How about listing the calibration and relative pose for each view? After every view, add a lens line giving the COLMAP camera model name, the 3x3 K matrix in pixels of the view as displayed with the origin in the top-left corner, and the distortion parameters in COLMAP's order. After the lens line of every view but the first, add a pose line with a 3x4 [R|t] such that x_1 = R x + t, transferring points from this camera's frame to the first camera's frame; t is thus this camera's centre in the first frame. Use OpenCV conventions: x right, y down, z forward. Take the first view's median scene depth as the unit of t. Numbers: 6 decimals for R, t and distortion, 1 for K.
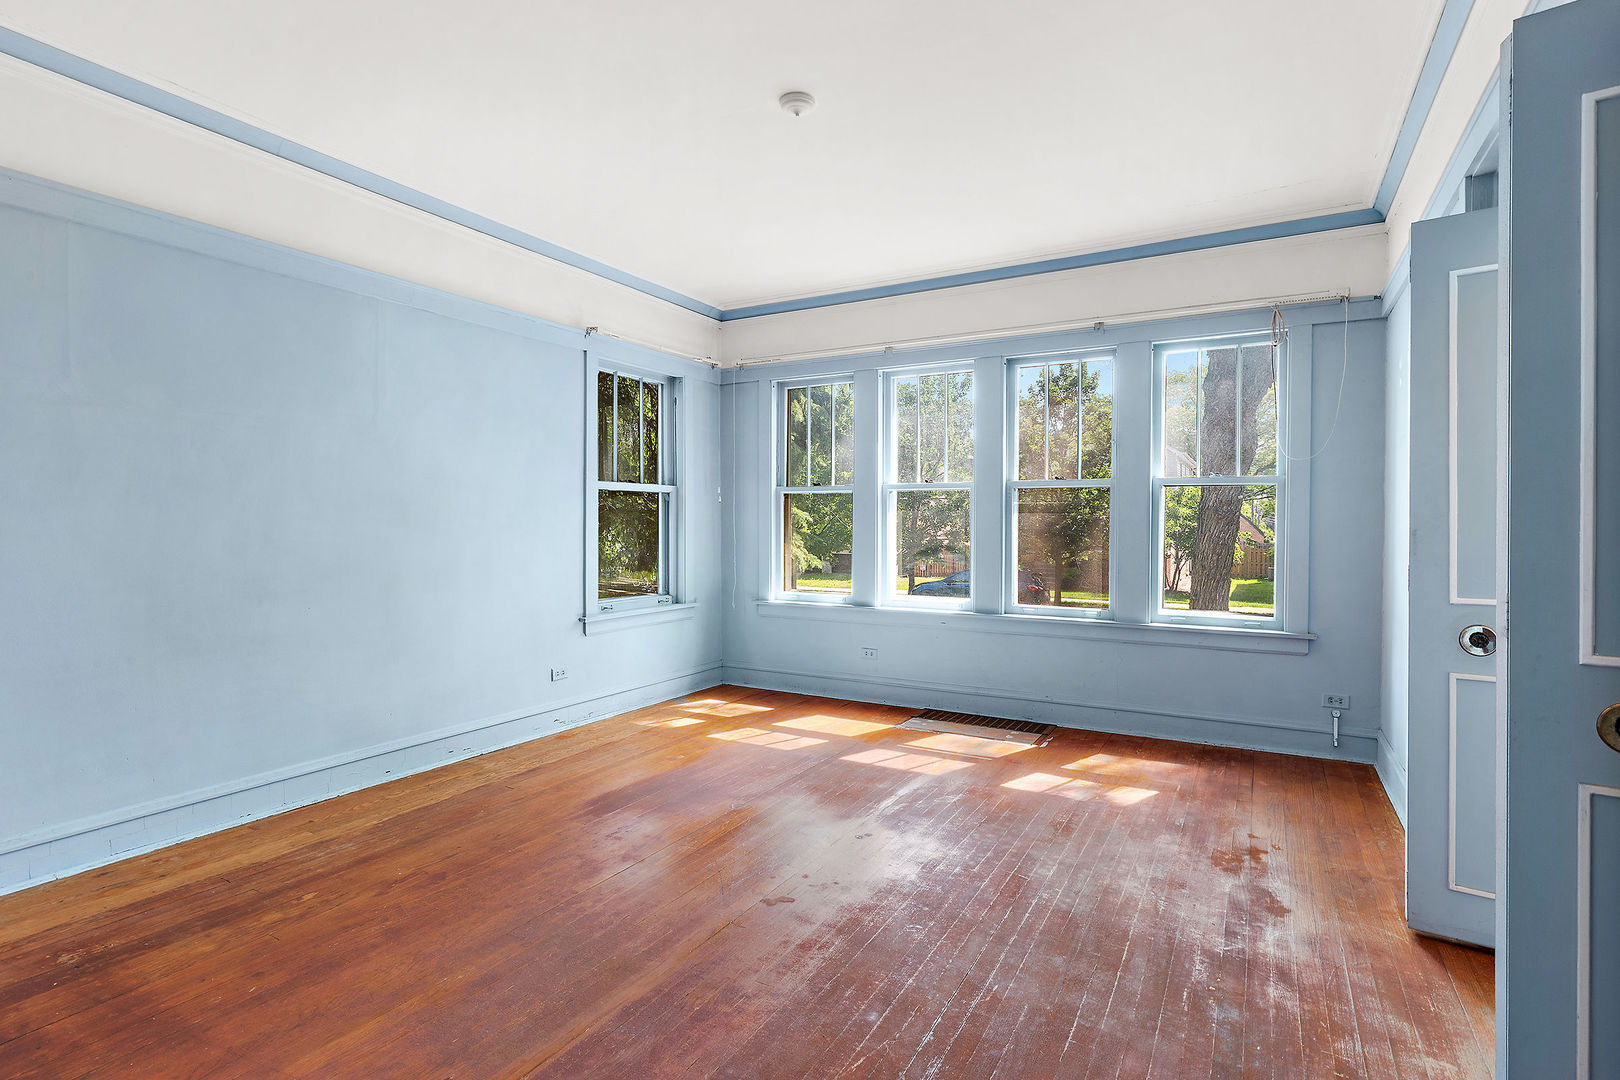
lens RADIAL K [[782.1, 0, 811.0], [0, 782.1, 529.5], [0, 0, 1]] dist [-0.000137, 0.000253]
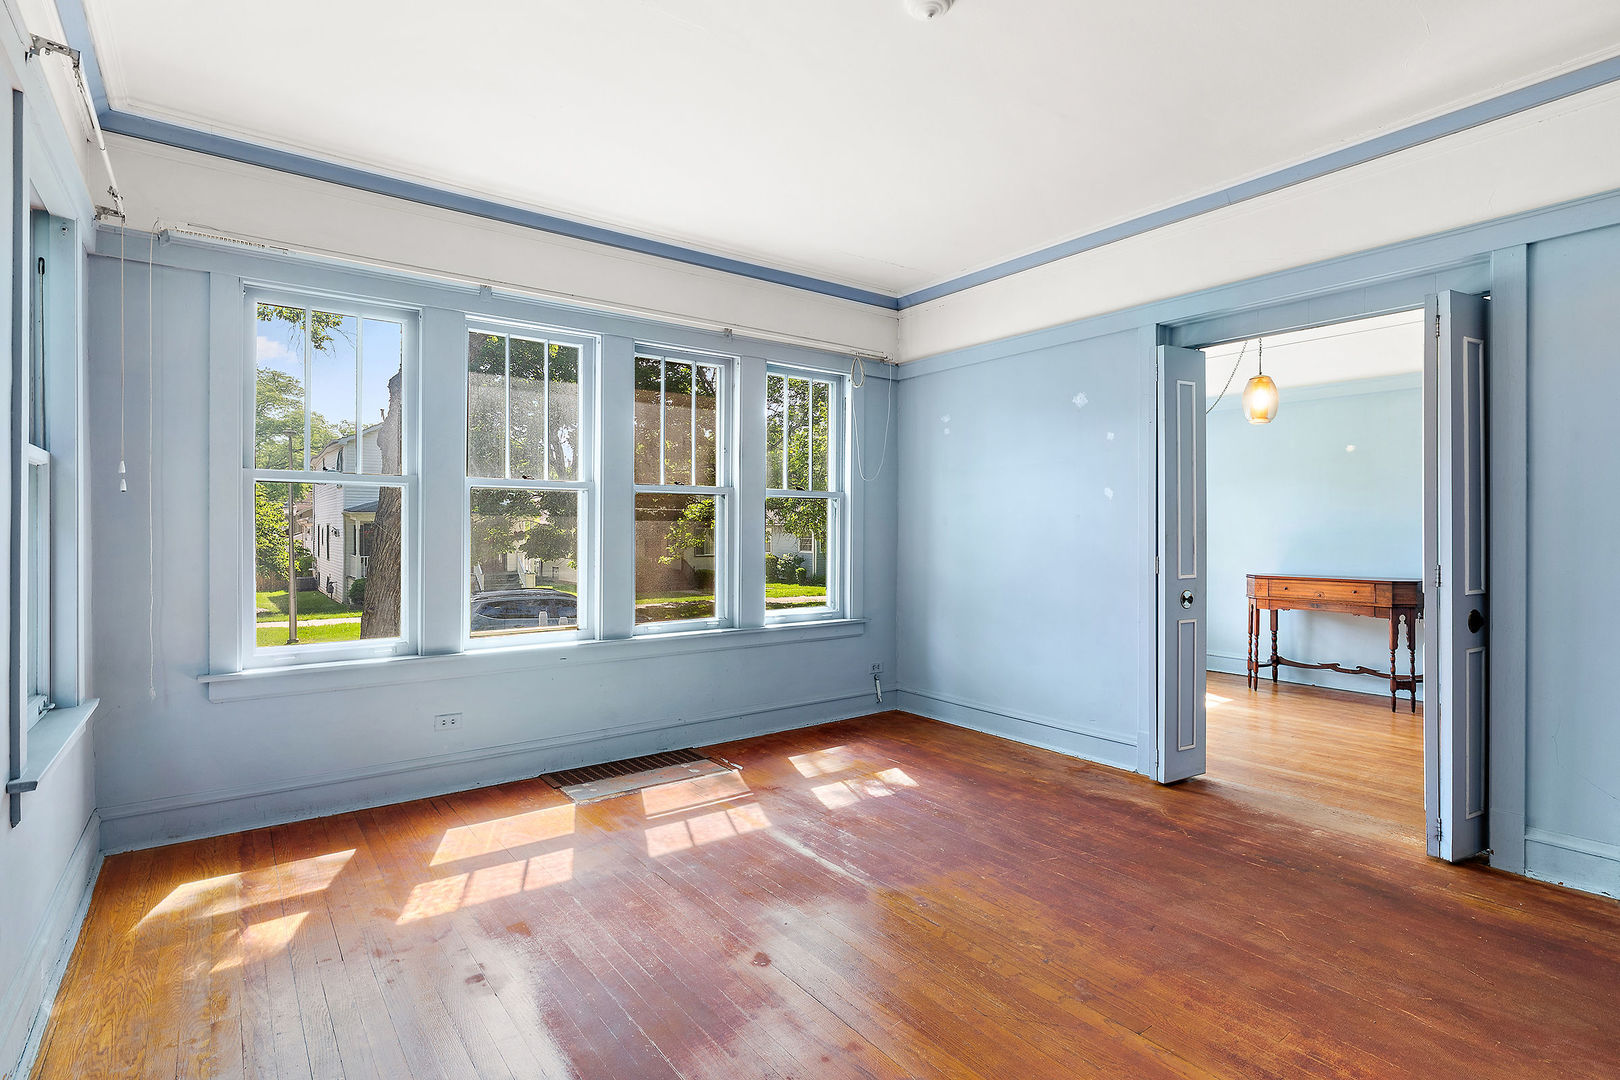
lens RADIAL K [[782.1, 0, 812.8], [0, 782.1, 534.7], [0, 0, 1]] dist [-0.000137, 0.000253]
pose [[0.407150, -0.008277, 0.913324, -0.582990], [0.007401, 0.999956, 0.005763, -0.010701], [-0.913331, 0.004413, 0.407194, 0.585862]]
